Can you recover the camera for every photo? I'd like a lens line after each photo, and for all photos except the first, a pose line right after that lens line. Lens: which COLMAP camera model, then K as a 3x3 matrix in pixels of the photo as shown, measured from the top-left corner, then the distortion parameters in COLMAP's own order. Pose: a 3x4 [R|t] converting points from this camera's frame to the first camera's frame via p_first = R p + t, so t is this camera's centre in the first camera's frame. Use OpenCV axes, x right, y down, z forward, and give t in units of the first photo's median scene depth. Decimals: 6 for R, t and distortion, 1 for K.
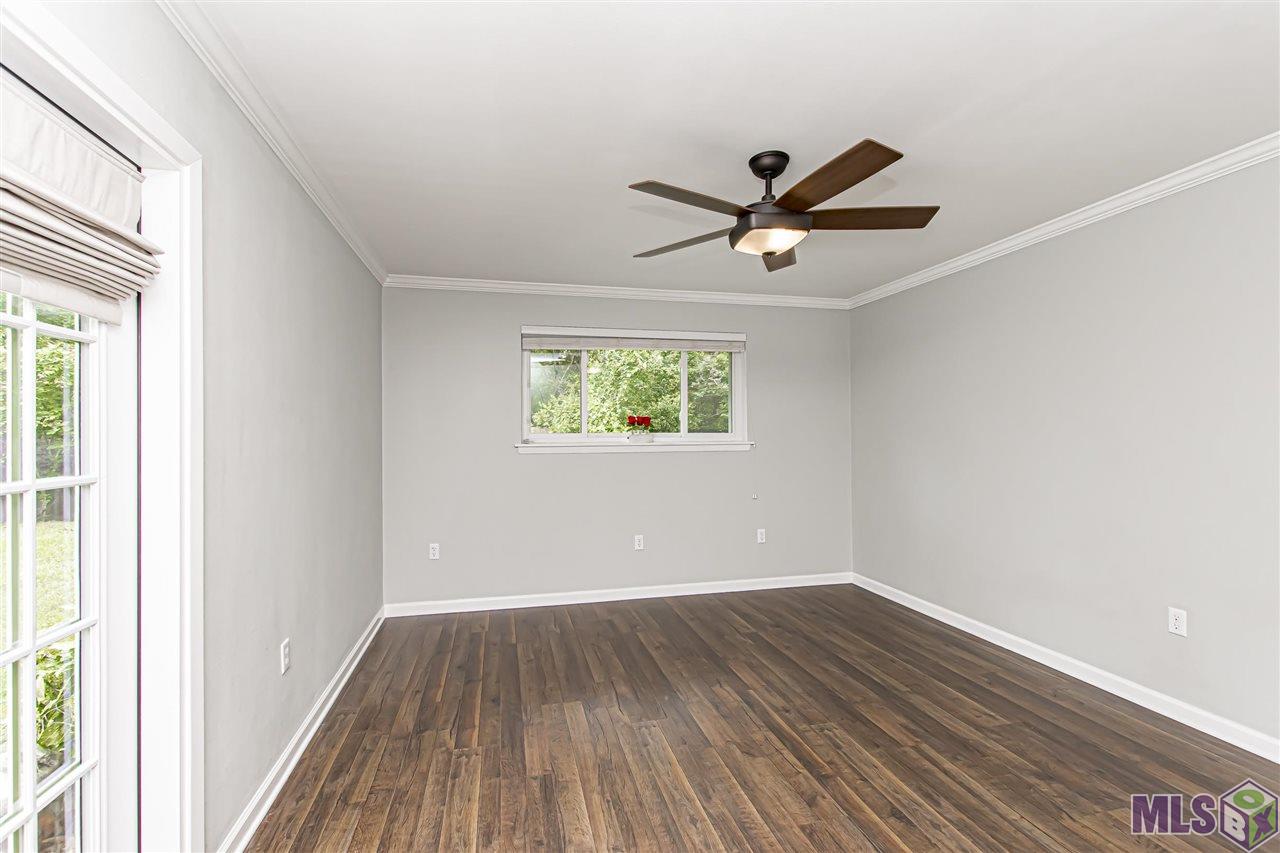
lens RADIAL K [[568.9, 0, 642.4], [0, 568.9, 431.7], [0, 0, 1]] dist [-0.000755, -0.000122]
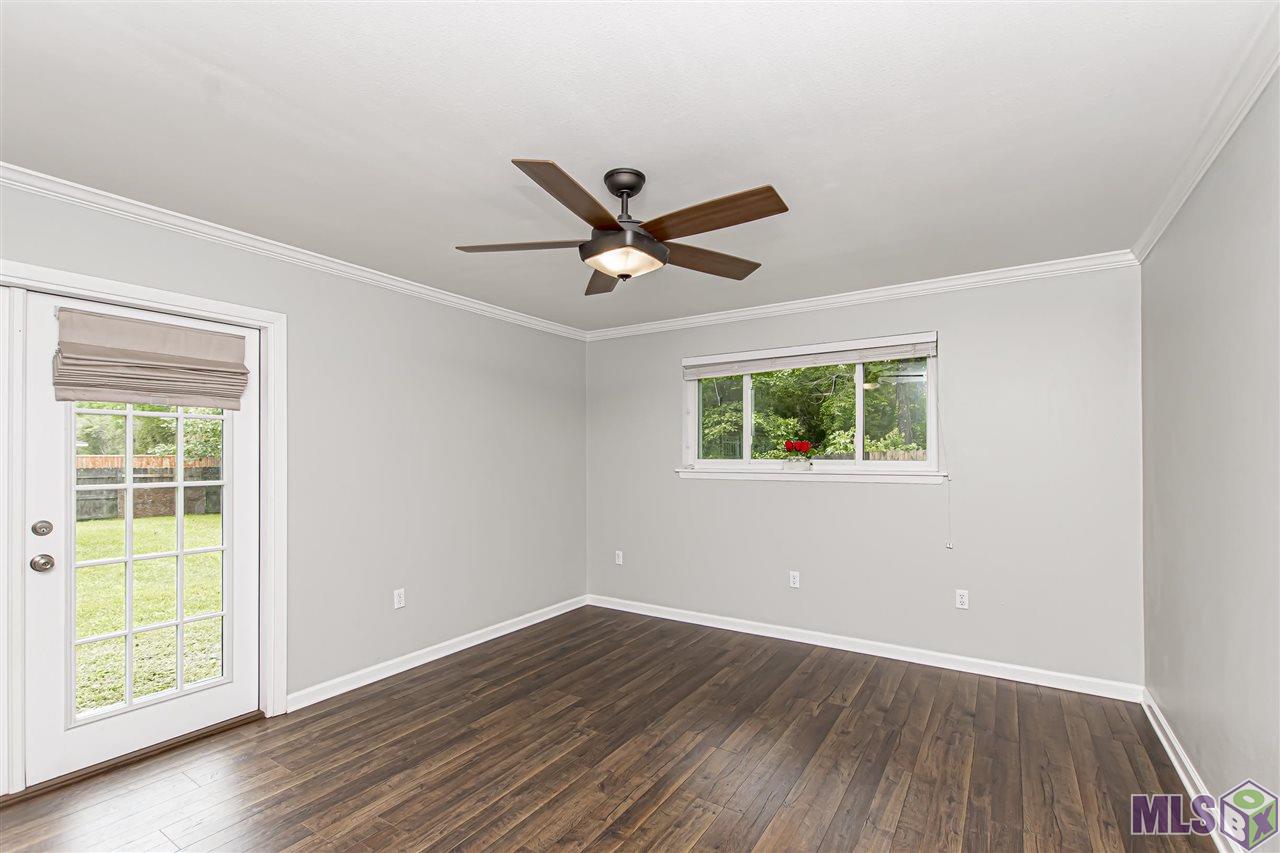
lens RADIAL K [[577.7, 0, 640.7], [0, 577.7, 462.6], [0, 0, 1]] dist [-0.002503, -0.000625]
pose [[0.691711, 0.018563, -0.721936, 0.724751], [-0.003088, 0.999736, 0.022747, -0.021312], [0.722168, -0.013505, 0.691586, 0.267194]]
